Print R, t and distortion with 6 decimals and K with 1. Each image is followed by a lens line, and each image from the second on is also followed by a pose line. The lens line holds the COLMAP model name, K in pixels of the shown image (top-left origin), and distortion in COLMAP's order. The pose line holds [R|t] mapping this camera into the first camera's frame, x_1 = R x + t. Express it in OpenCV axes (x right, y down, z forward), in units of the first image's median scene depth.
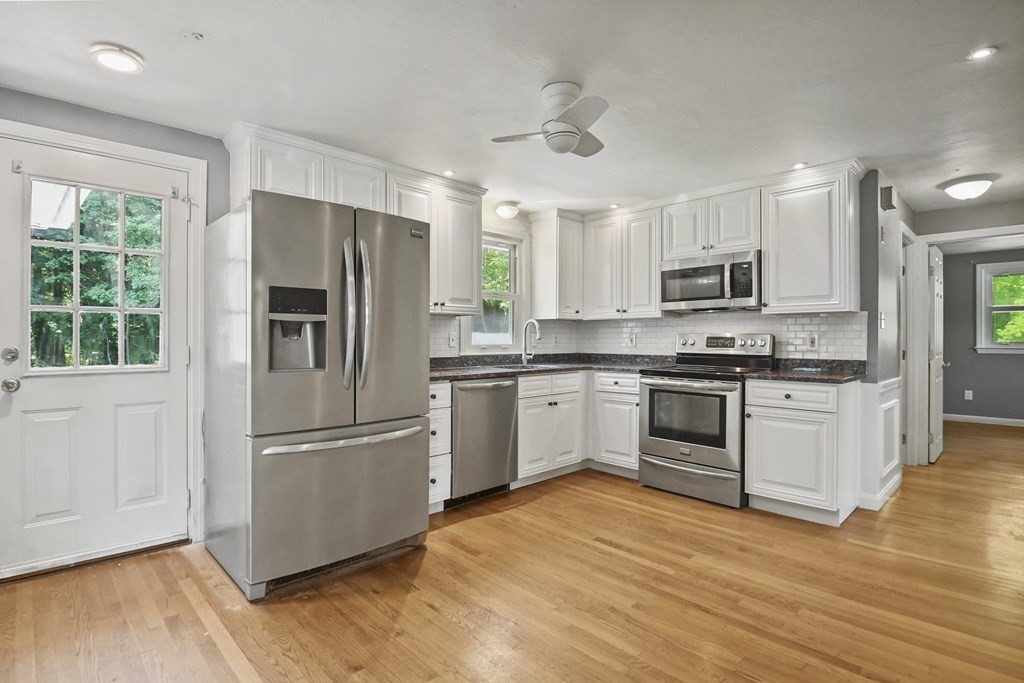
lens RADIAL K [[516.8, 0, 512.0], [0, 516.8, 341.5], [0, 0, 1]] dist [0.000223, -0.000814]
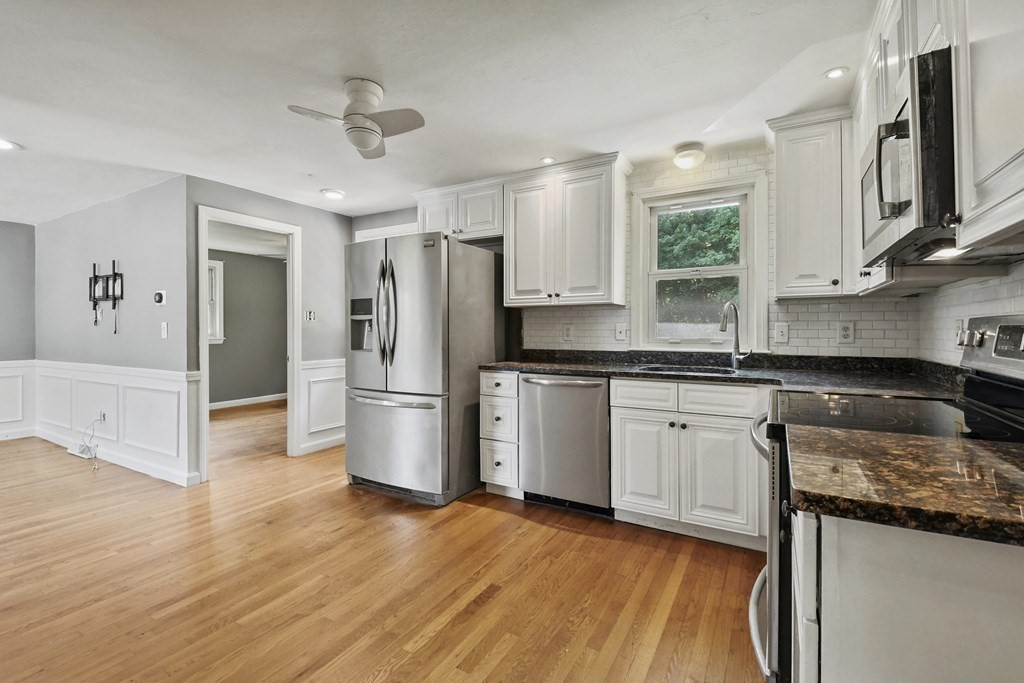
lens RADIAL K [[488.6, 0, 510.5], [0, 488.6, 330.2], [0, 0, 1]] dist [0.023409, -0.000103]
pose [[0.227003, -0.000831, -0.973894, 0.713312], [-0.005212, 0.999984, -0.002069, -0.003633], [0.973880, 0.005546, 0.226995, 0.678335]]
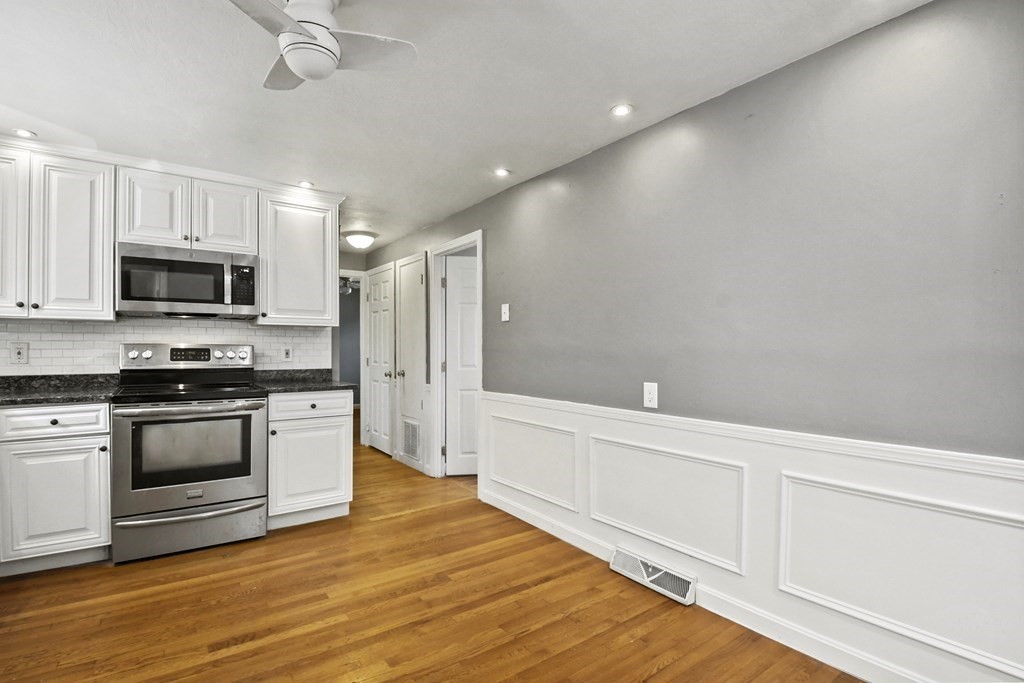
lens RADIAL K [[476.7, 0, 509.6], [0, 476.7, 350.2], [0, 0, 1]] dist [0.000675, -0.013132]
pose [[0.154355, -0.002177, 0.988013, -0.306226], [0.006244, 0.999980, 0.001227, -0.003801], [-0.987996, 0.005980, 0.154366, 0.413811]]
